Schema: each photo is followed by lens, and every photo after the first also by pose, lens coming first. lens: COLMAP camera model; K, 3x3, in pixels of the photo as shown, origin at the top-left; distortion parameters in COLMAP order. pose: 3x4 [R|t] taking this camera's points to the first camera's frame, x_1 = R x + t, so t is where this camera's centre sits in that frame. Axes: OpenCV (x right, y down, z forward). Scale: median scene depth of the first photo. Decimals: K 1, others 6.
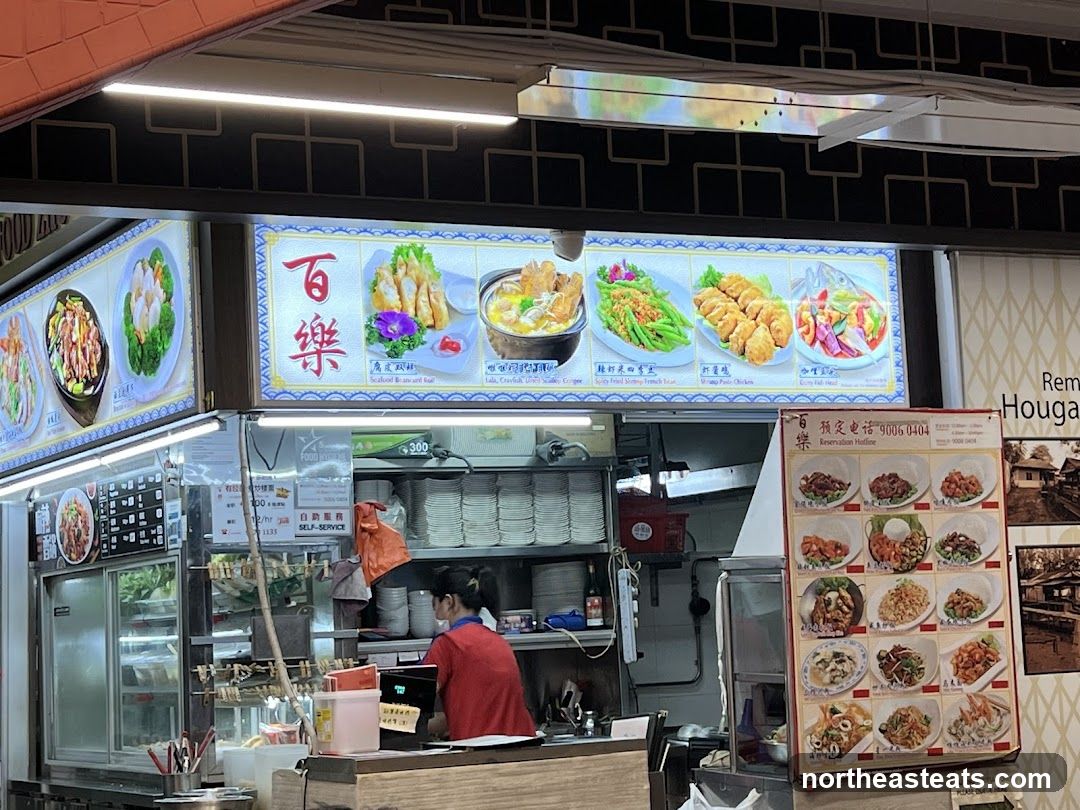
lens RADIAL K [[2211.4, 0, 540.0], [0, 2211.4, 405.0], [0, 0, 1]] dist [0.136163, -0.038636]
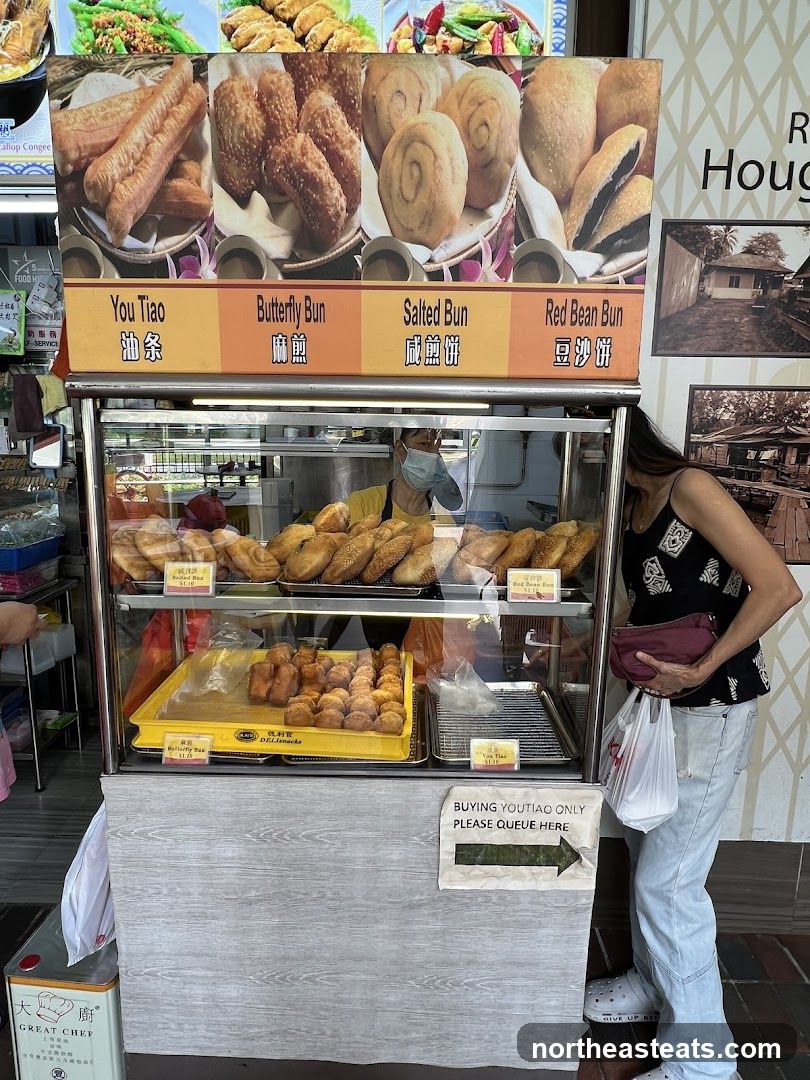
lens RADIAL K [[679.7, 0, 405.0], [0, 679.7, 540.0], [0, 0, 1]] dist [-0.003790, -0.000626]
pose [[0.869018, 0.150021, -0.471489, 0.253054], [-0.005645, 0.955869, 0.293740, 0.049304], [0.494749, -0.252604, 0.831514, 0.792909]]
